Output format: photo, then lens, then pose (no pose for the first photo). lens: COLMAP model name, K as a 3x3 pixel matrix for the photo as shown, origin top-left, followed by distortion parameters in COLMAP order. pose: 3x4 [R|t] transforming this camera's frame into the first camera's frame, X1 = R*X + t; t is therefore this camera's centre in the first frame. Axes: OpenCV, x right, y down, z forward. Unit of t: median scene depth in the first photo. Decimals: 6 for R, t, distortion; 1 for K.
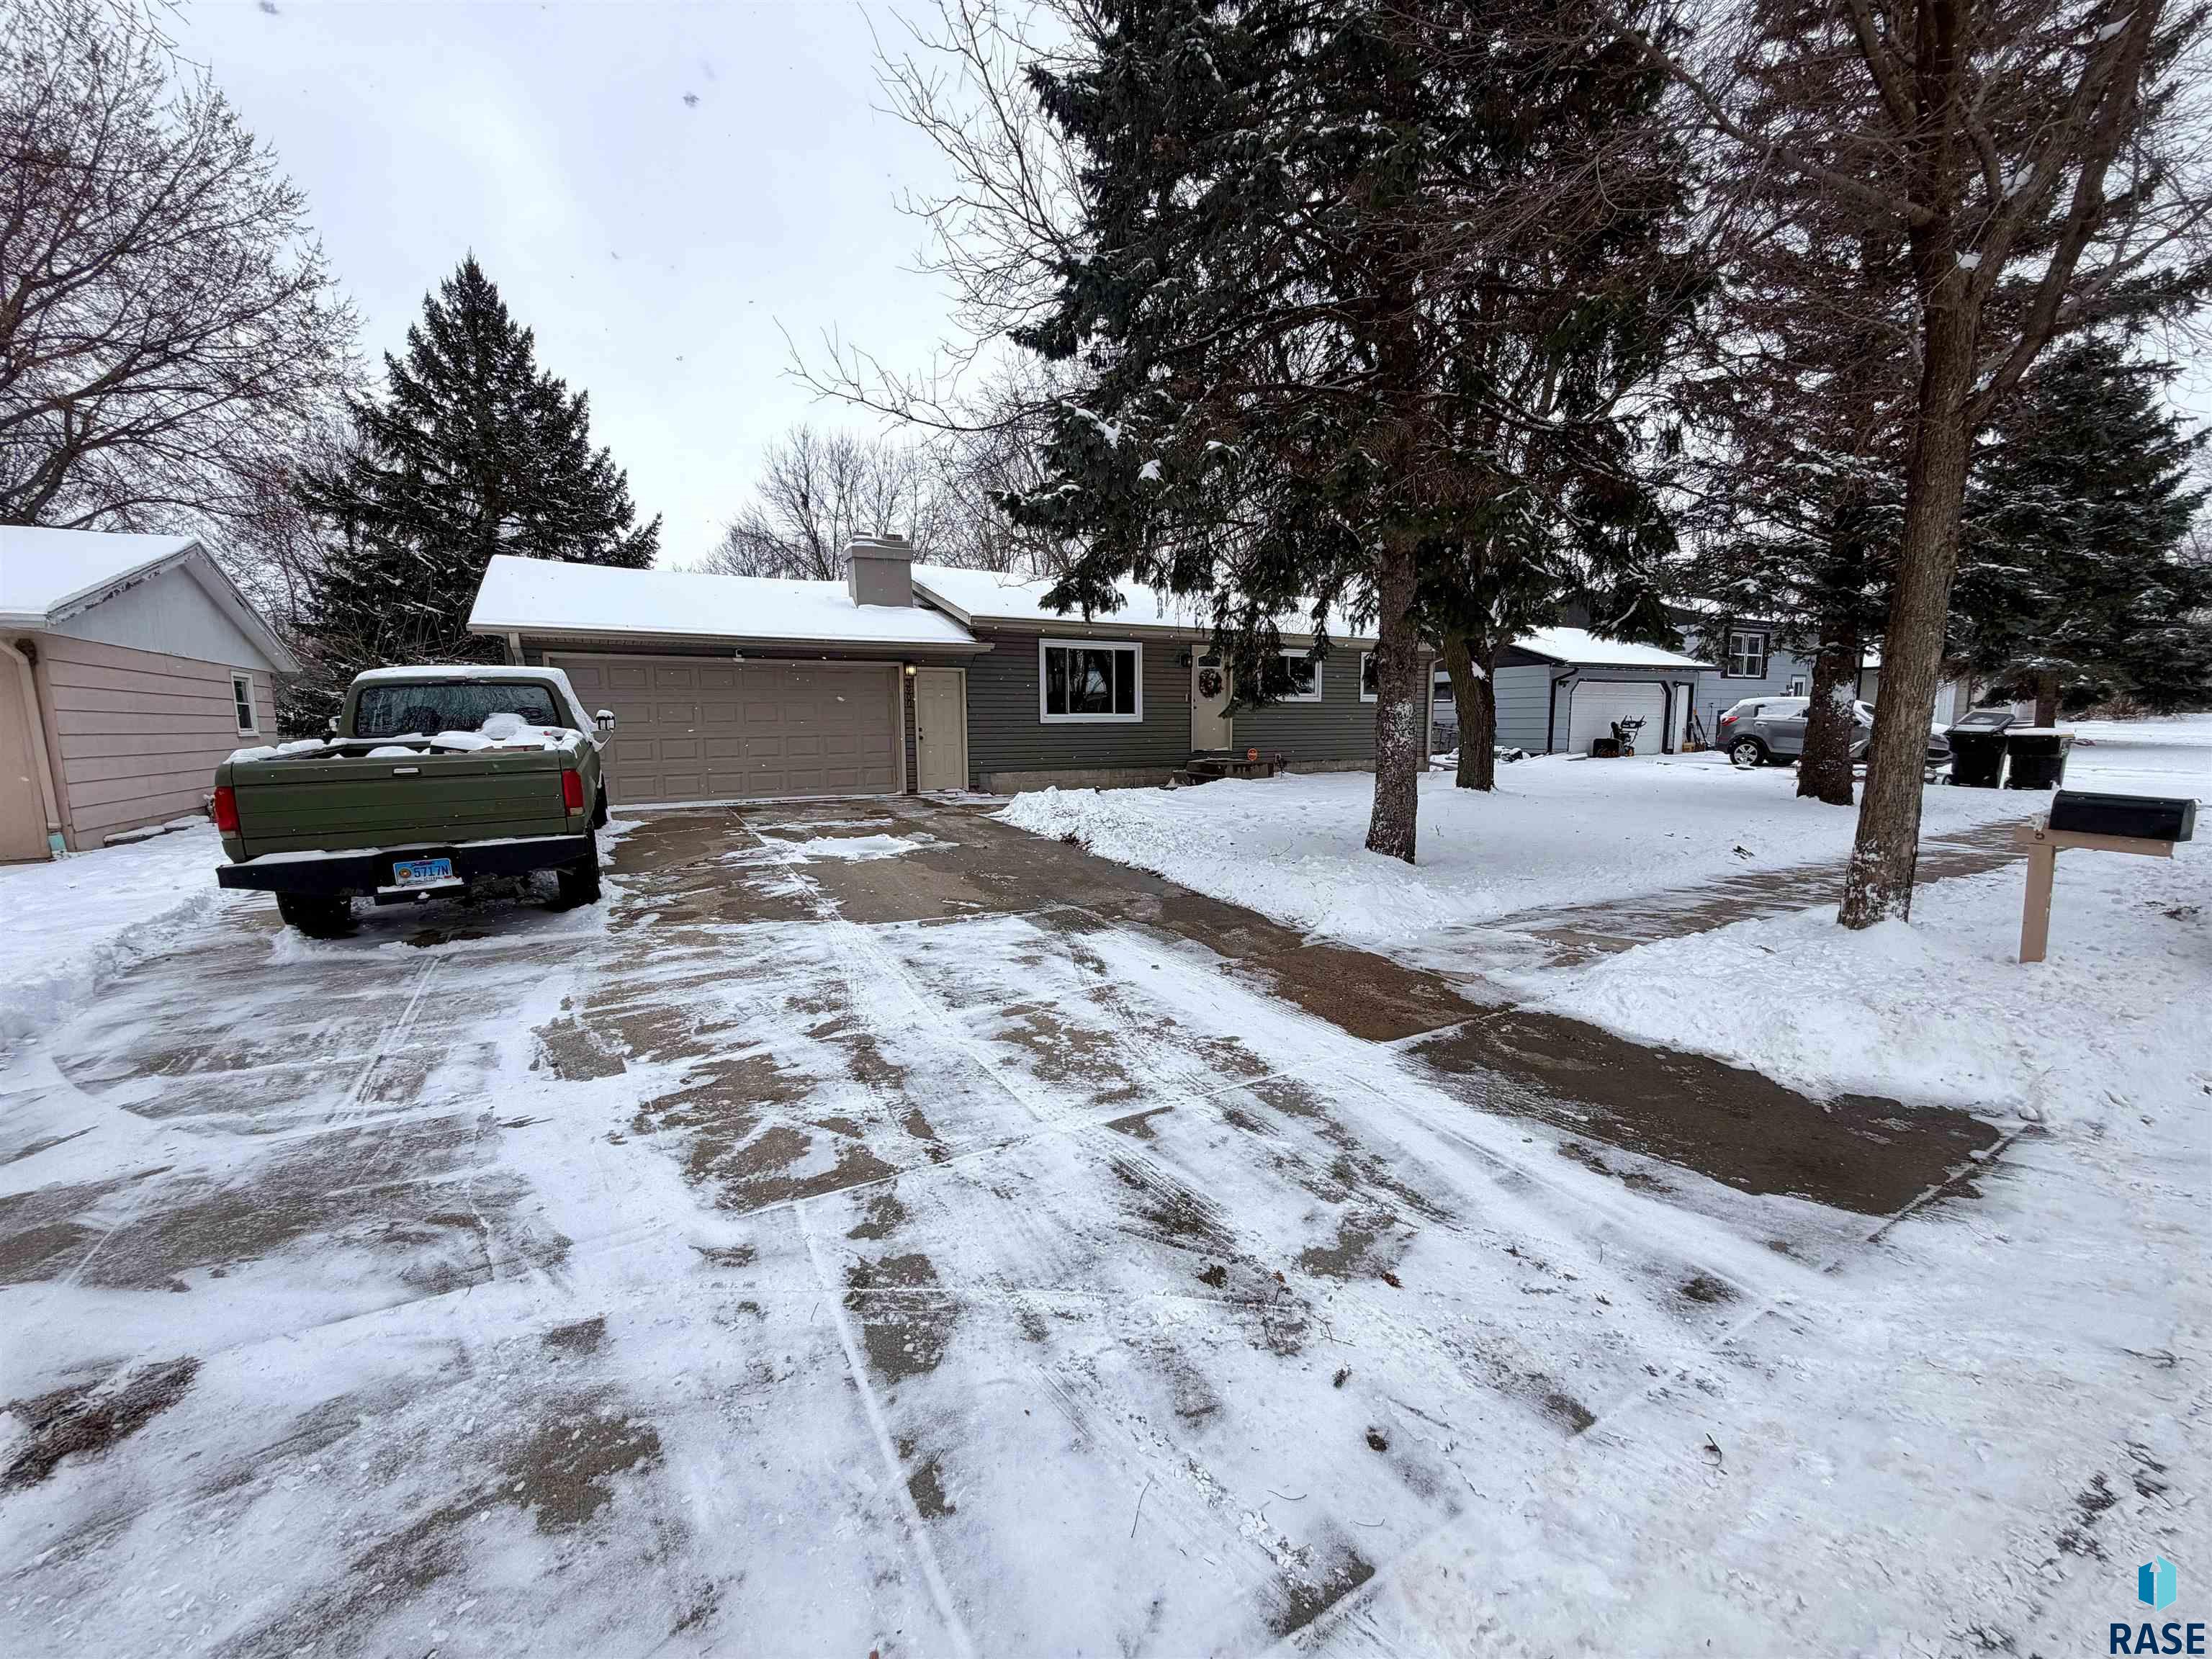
lens RADIAL K [[877.1, 0, 1102.1], [0, 877.1, 833.0], [0, 0, 1]] dist [-0.003696, -0.000696]
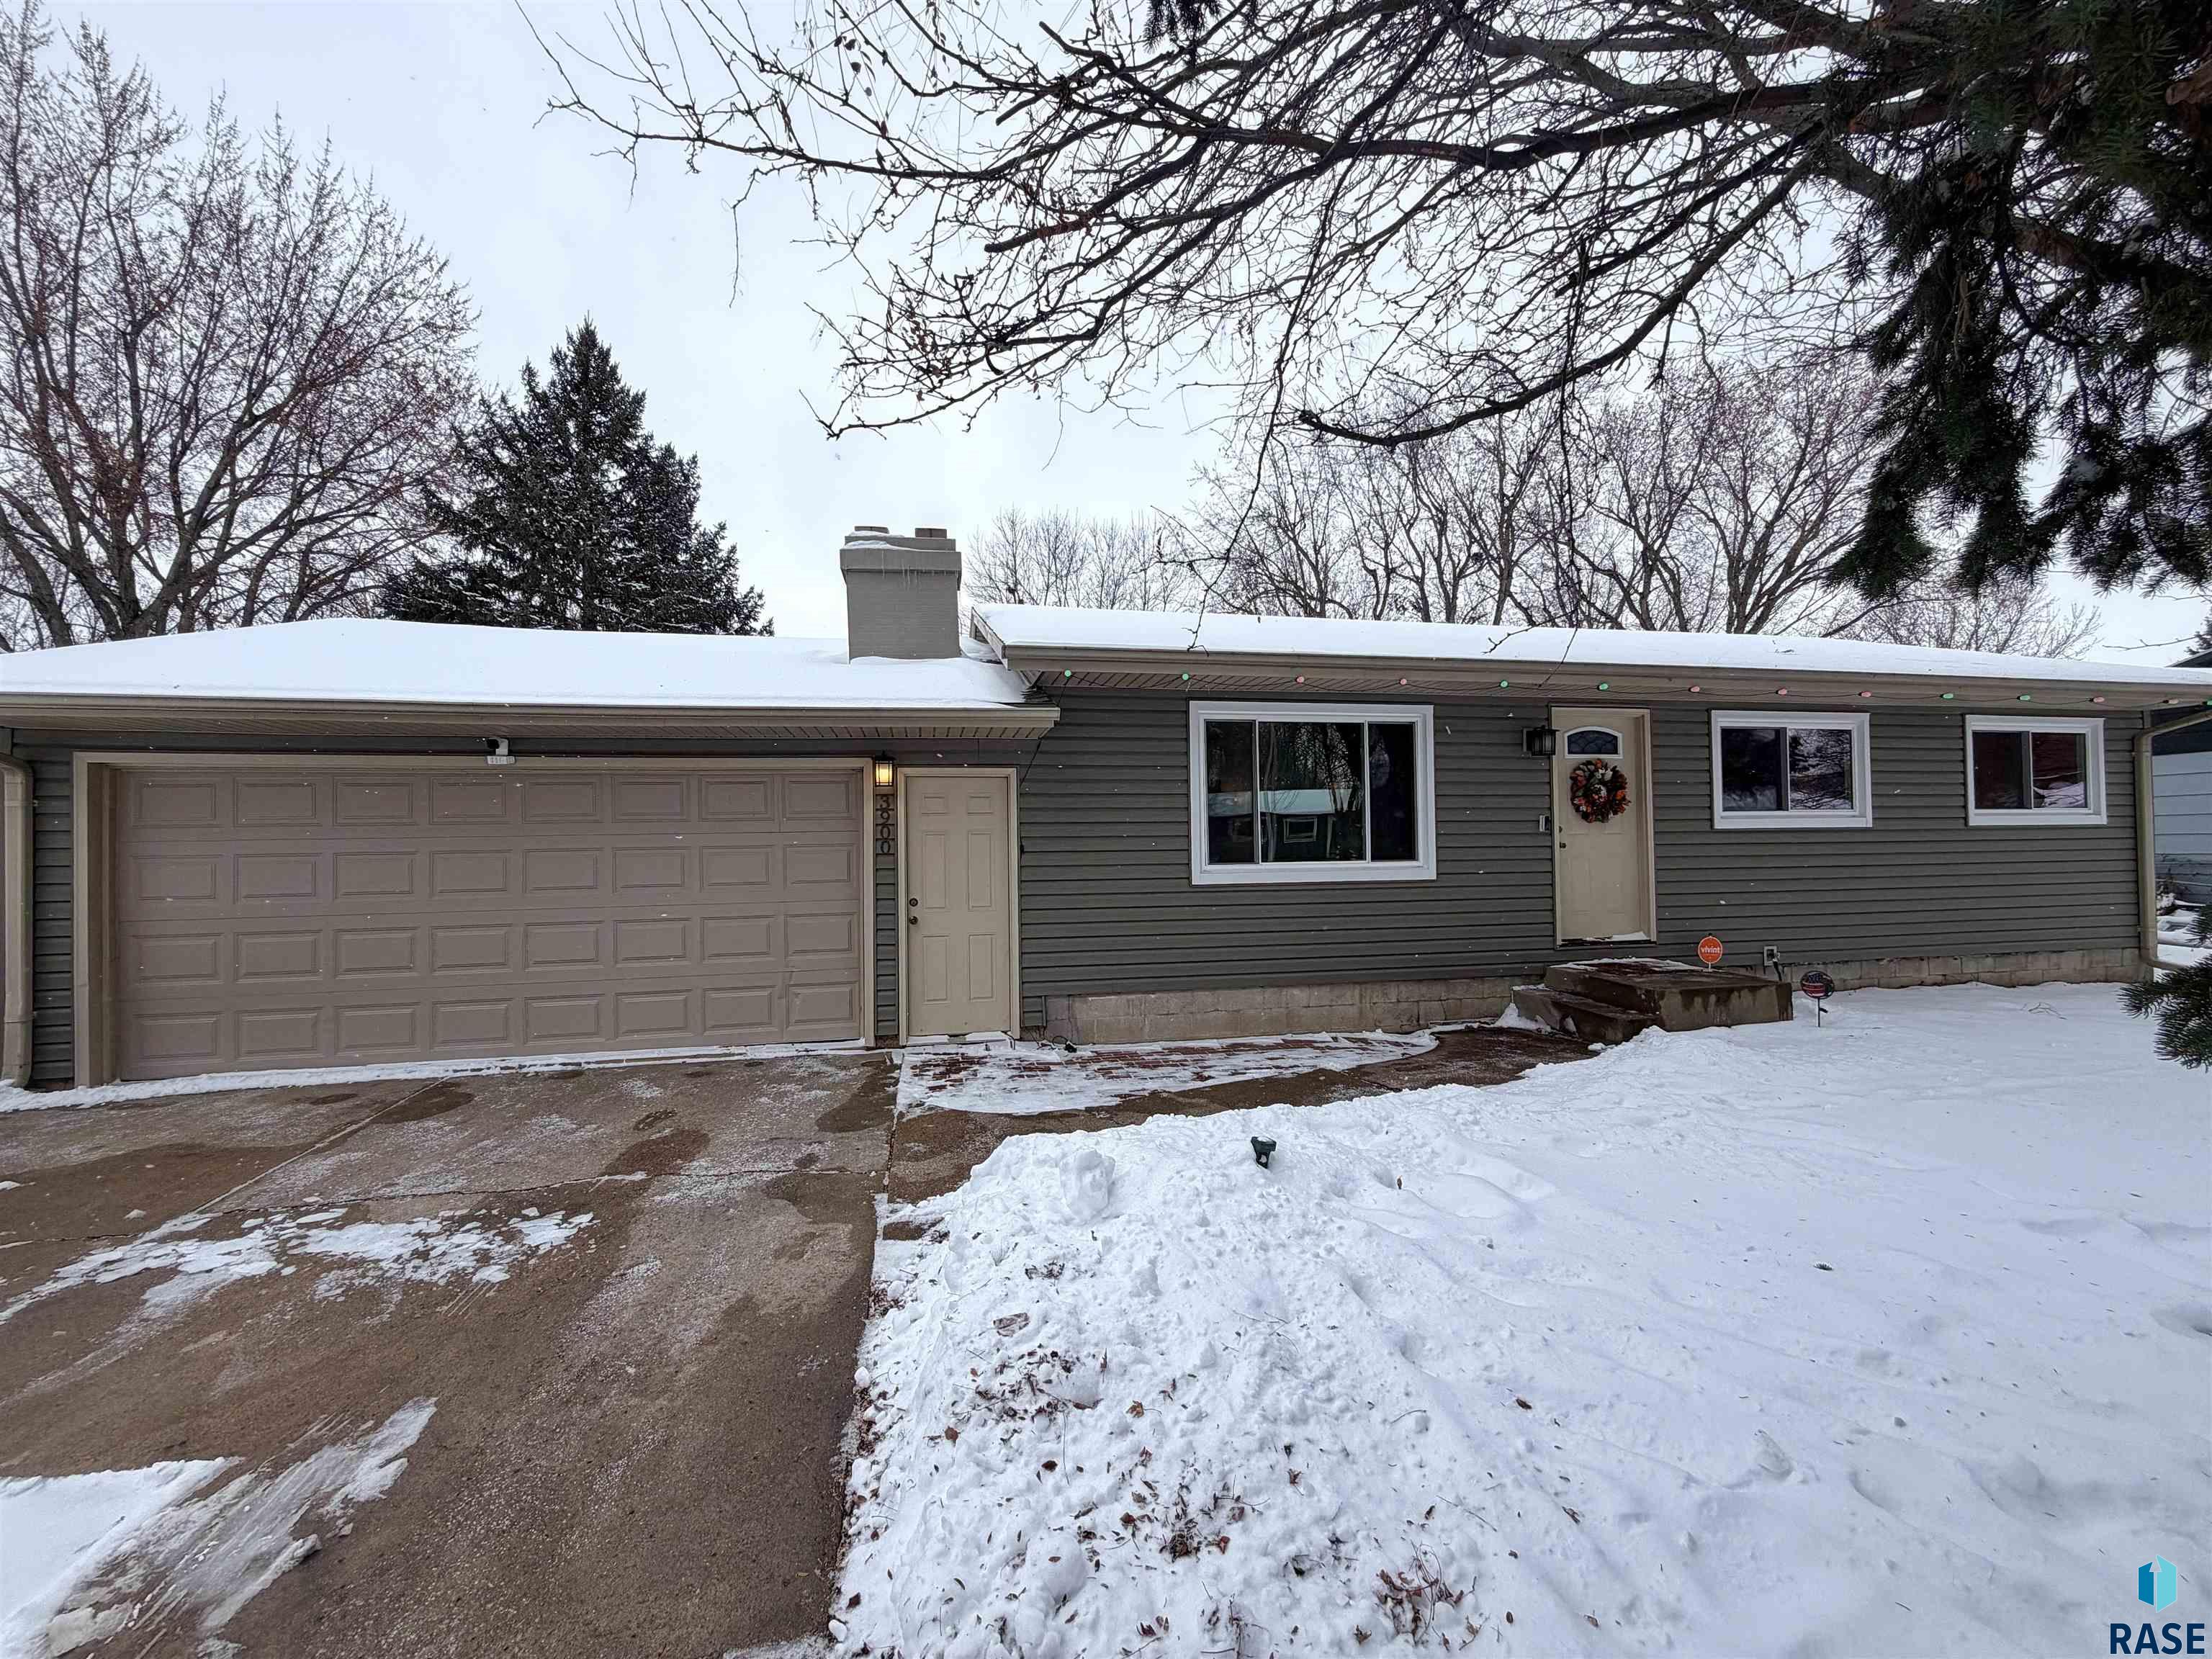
lens RADIAL K [[877.1, 0, 1095.4], [0, 877.1, 835.9], [0, 0, 1]] dist [-0.003696, -0.000696]
pose [[0.947151, -0.006824, -0.320715, 0.025466], [-0.035585, 0.991368, -0.126185, -0.087240], [0.318808, 0.130929, 0.938733, 0.530679]]
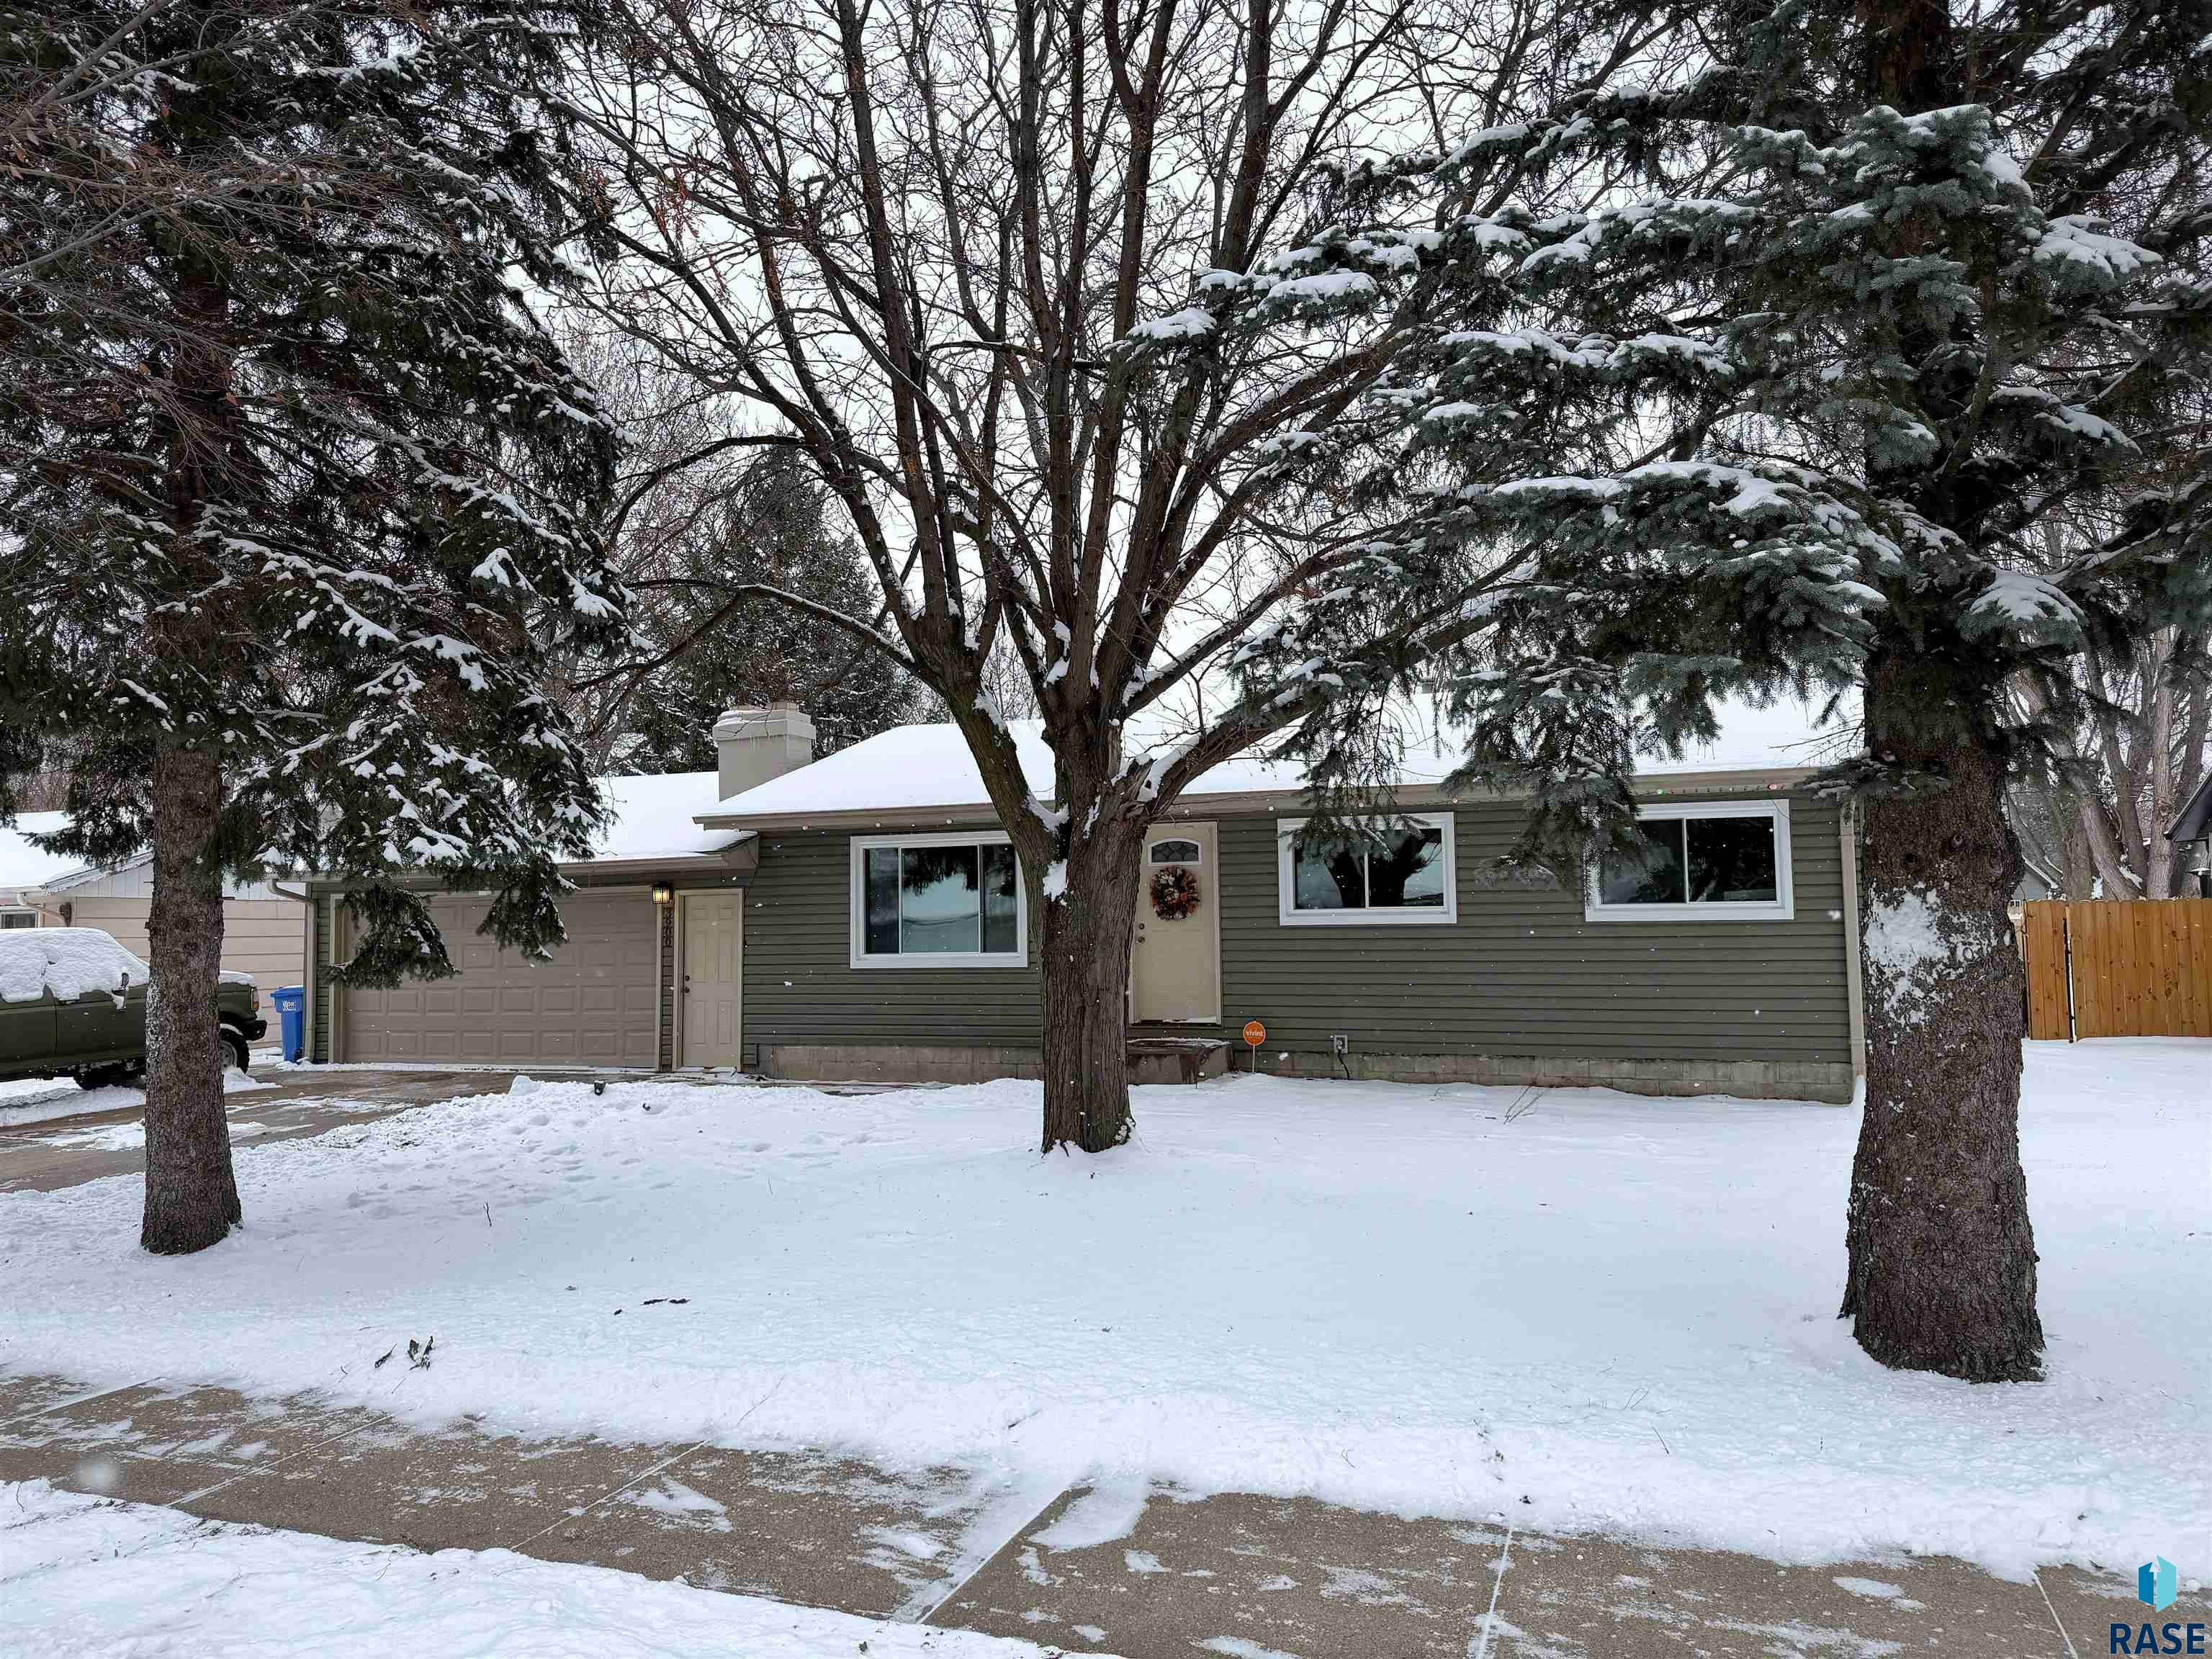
lens RADIAL K [[1556.6, 0, 1114.7], [0, 1556.6, 838.1], [0, 0, 1]] dist [0.016998, 0.000227]
pose [[0.638857, -0.062411, -0.766790, 0.850356], [-0.096679, 0.982290, -0.160499, -0.055353], [0.763227, 0.176668, 0.621509, 0.420634]]
